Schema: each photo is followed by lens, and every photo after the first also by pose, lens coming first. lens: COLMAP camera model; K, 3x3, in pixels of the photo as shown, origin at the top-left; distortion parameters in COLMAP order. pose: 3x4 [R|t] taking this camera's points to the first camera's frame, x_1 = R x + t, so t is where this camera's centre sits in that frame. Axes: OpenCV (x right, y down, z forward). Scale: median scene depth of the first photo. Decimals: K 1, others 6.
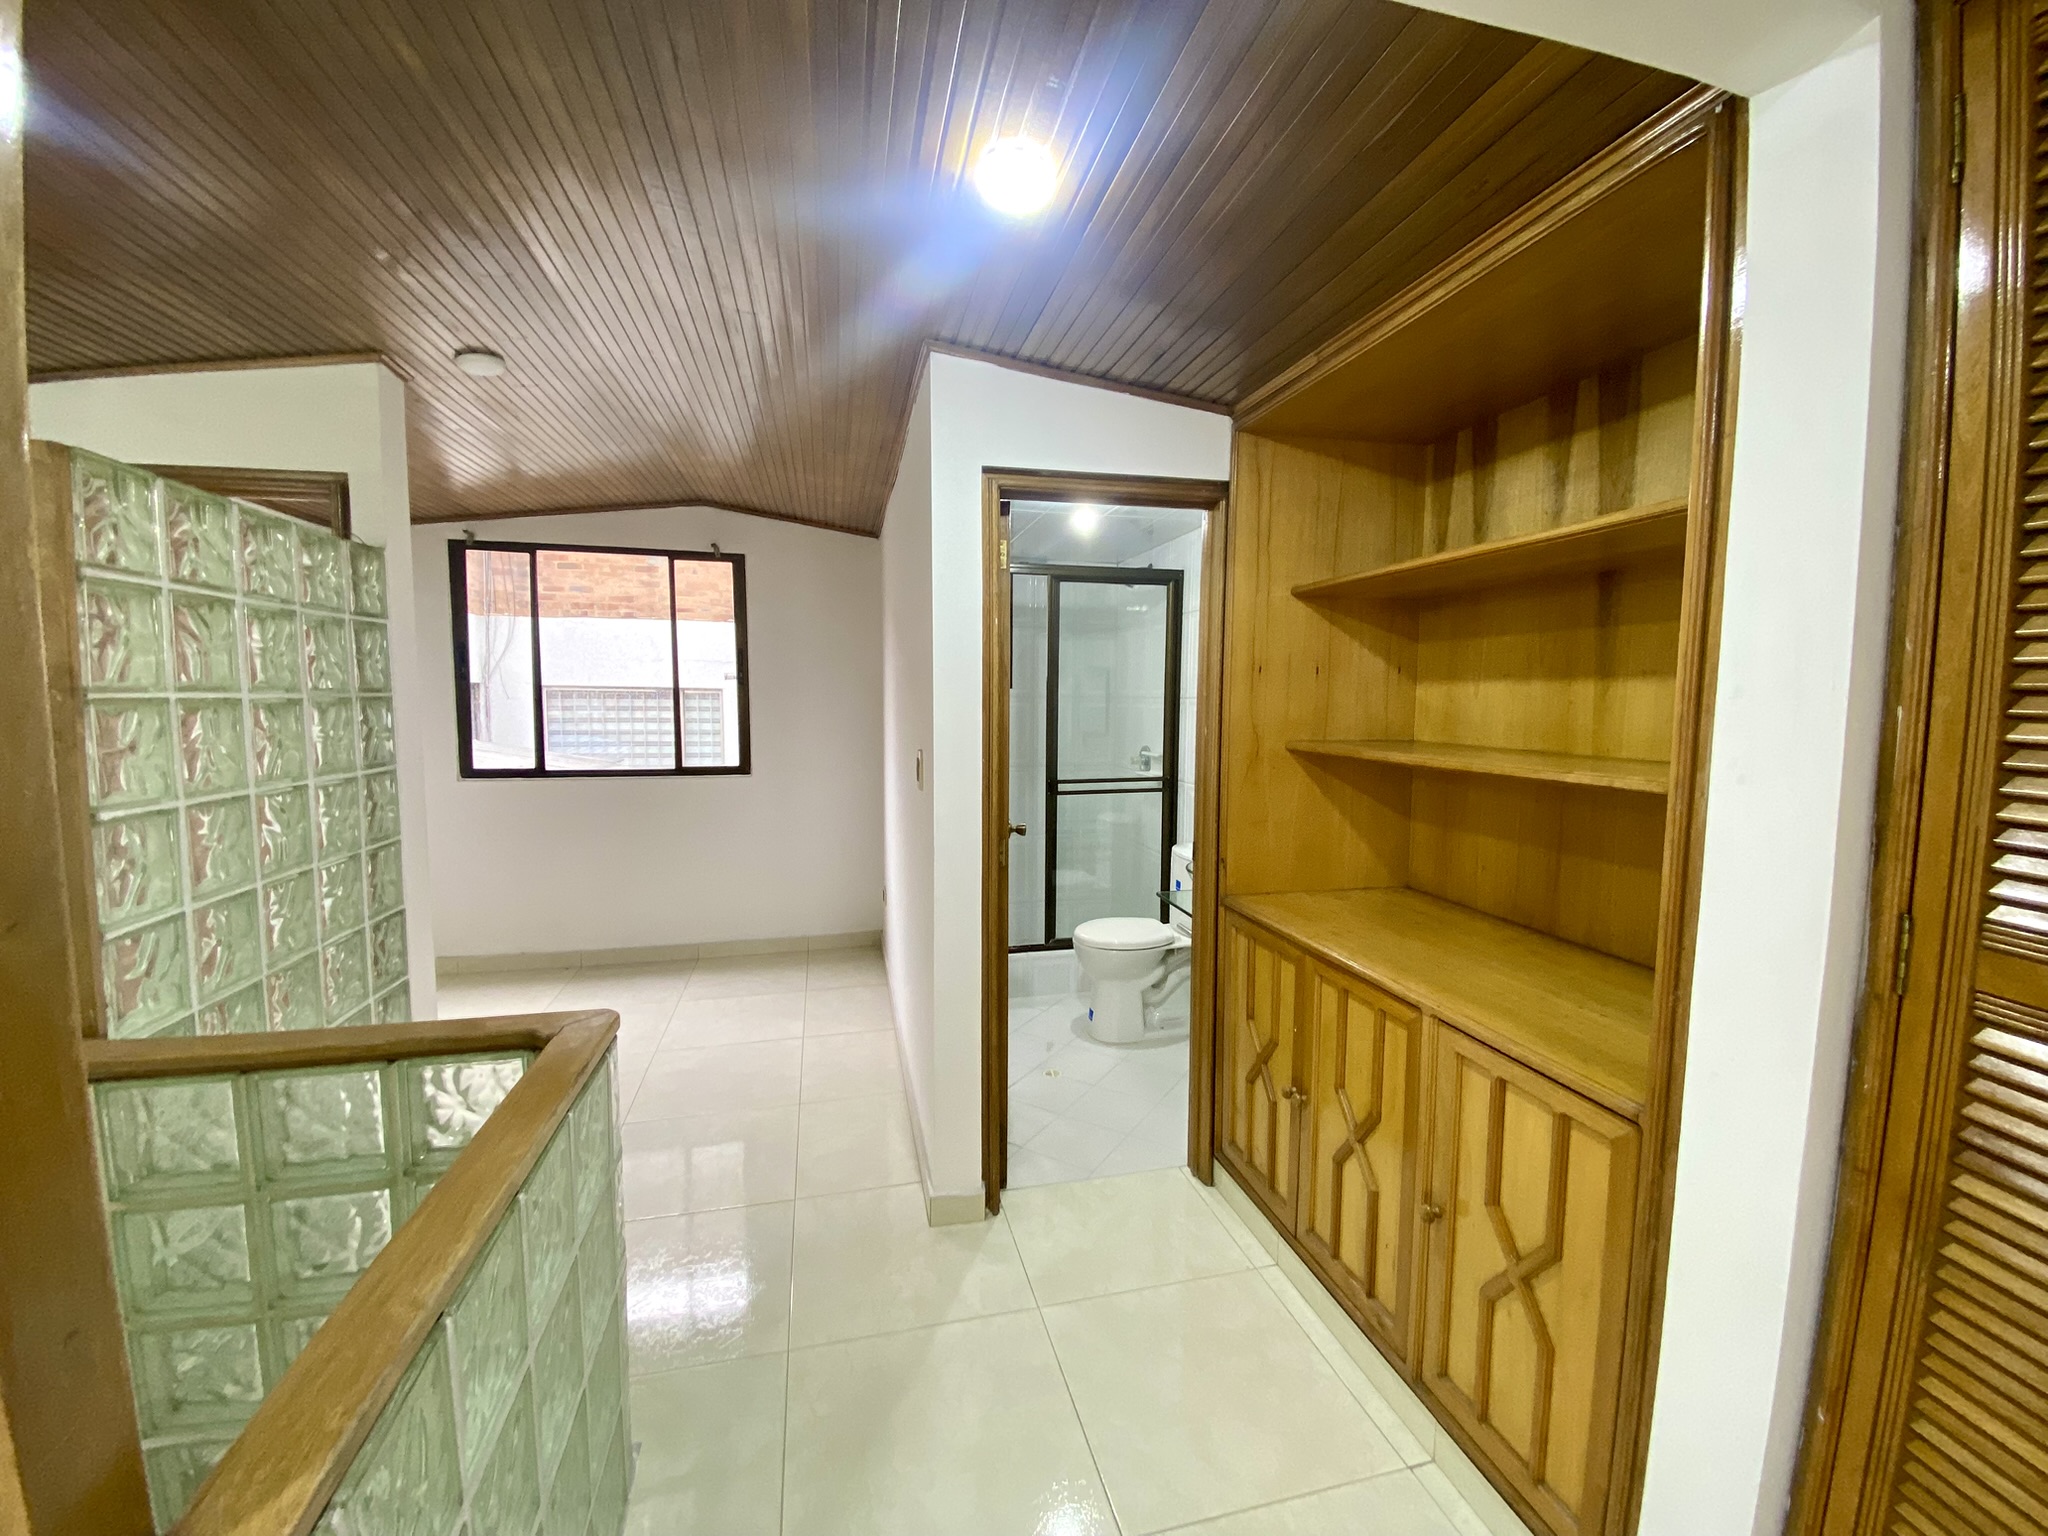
lens RADIAL K [[829.1, 0, 1027.7], [0, 829.1, 763.8], [0, 0, 1]] dist [0.043993, -0.037705]
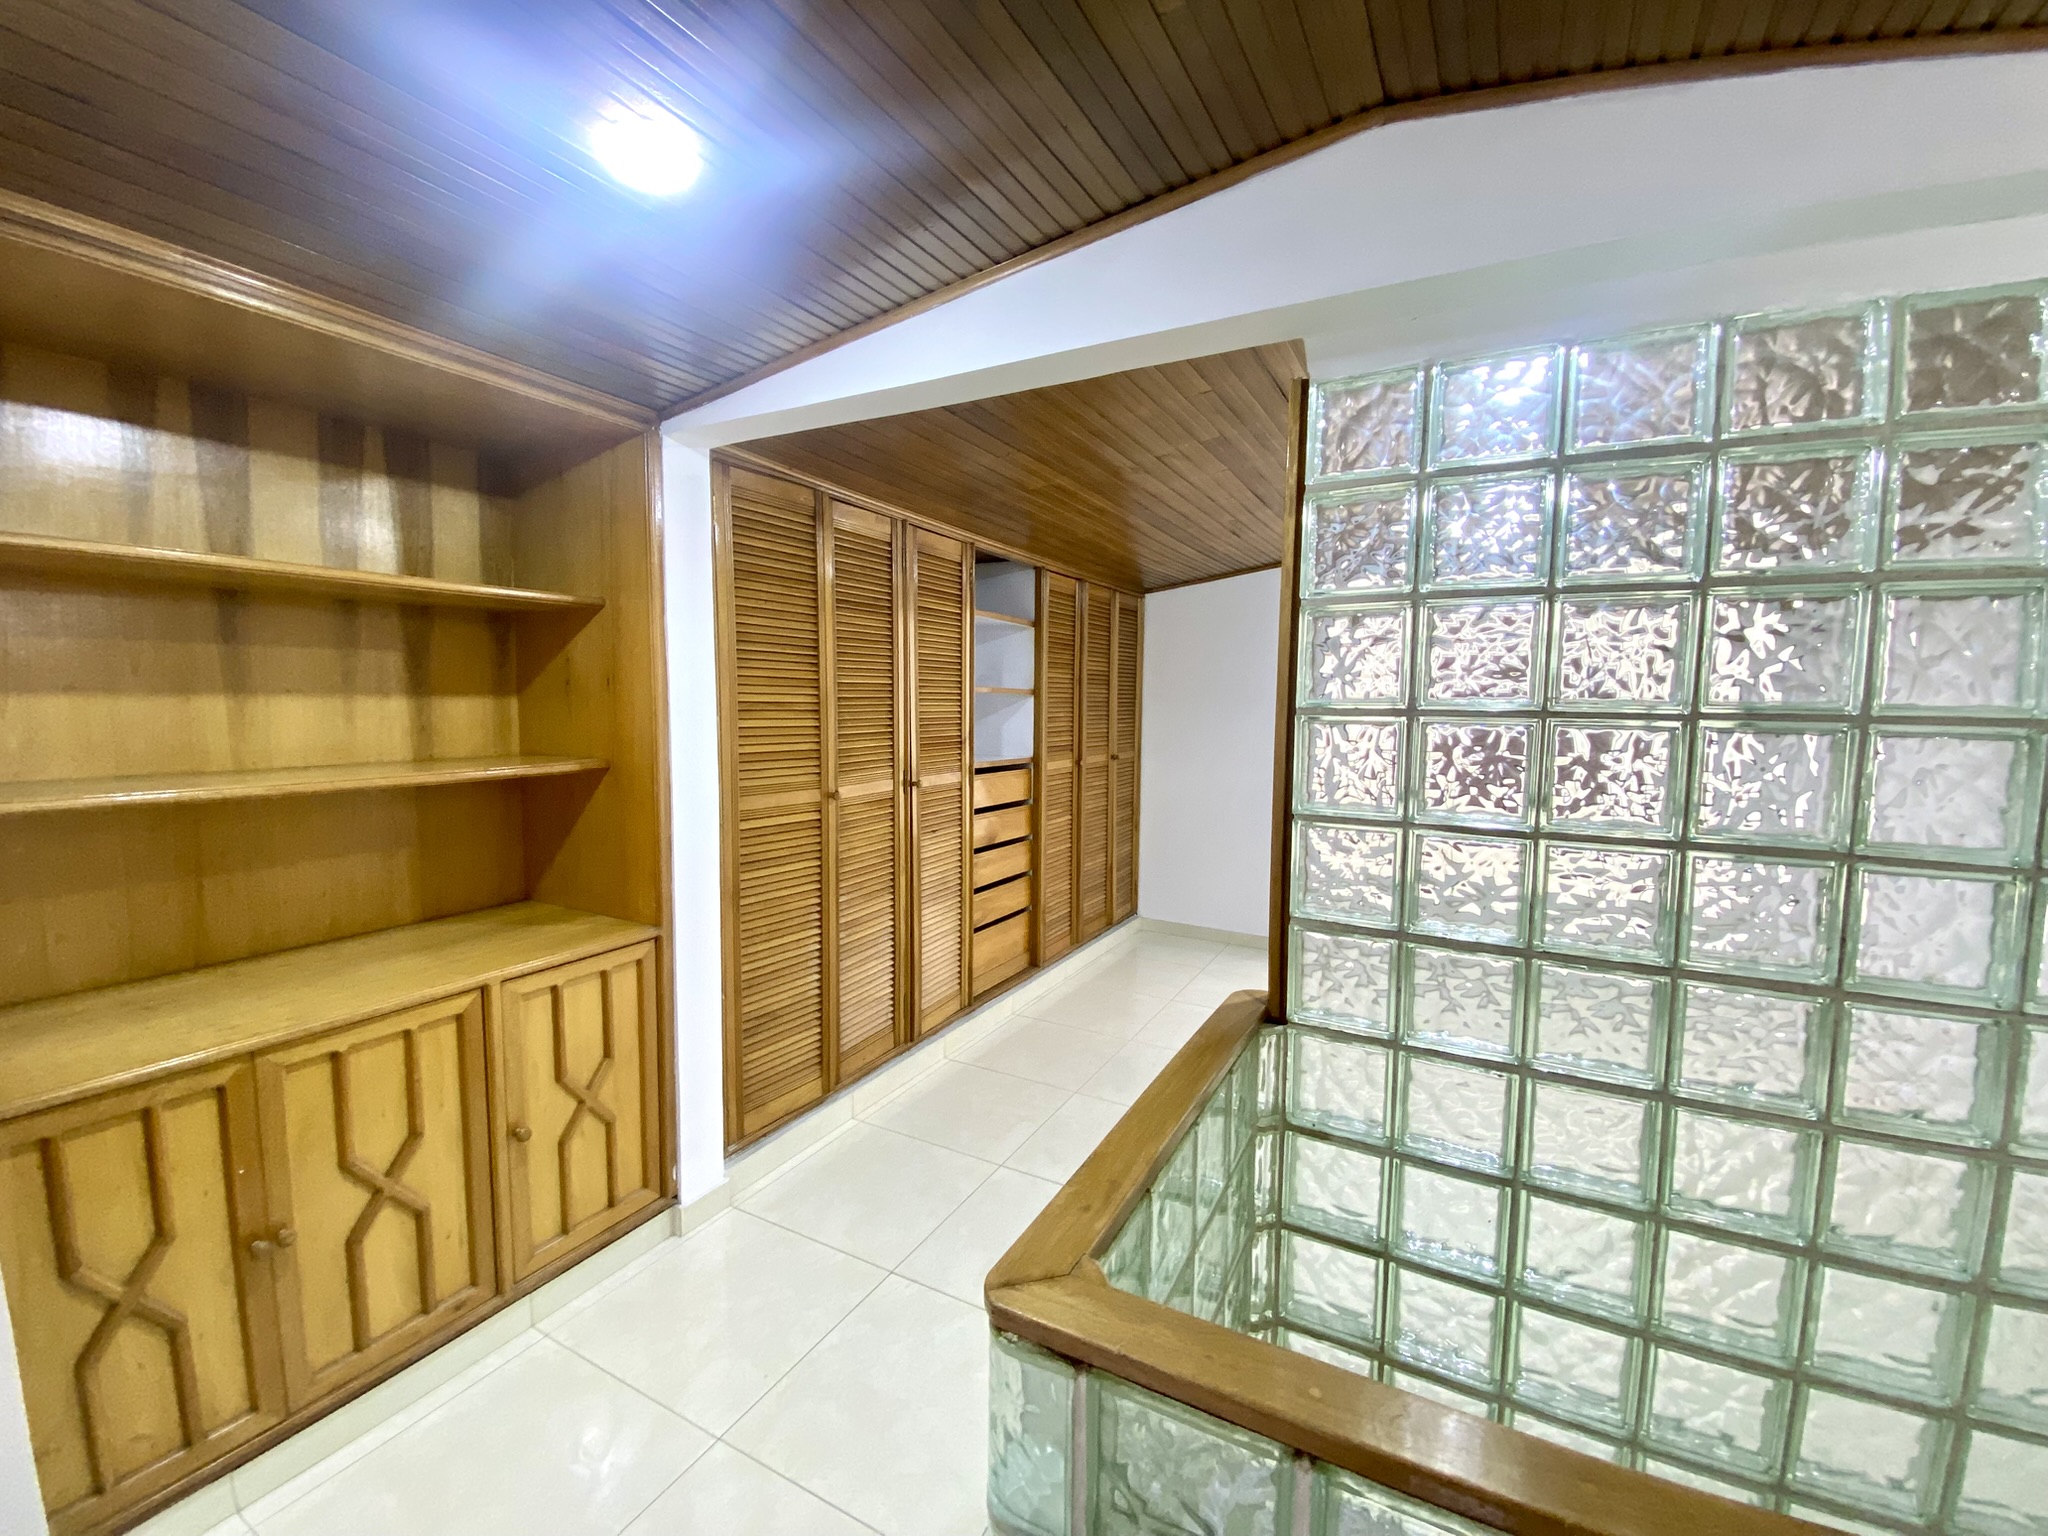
lens RADIAL K [[829.1, 0, 1027.7], [0, 829.1, 763.8], [0, 0, 1]] dist [0.043993, -0.037705]
pose [[-0.742646, -0.070994, 0.665910, -0.673133], [0.038371, 0.988220, 0.148150, -0.123234], [-0.668584, 0.135575, -0.731174, 1.043880]]
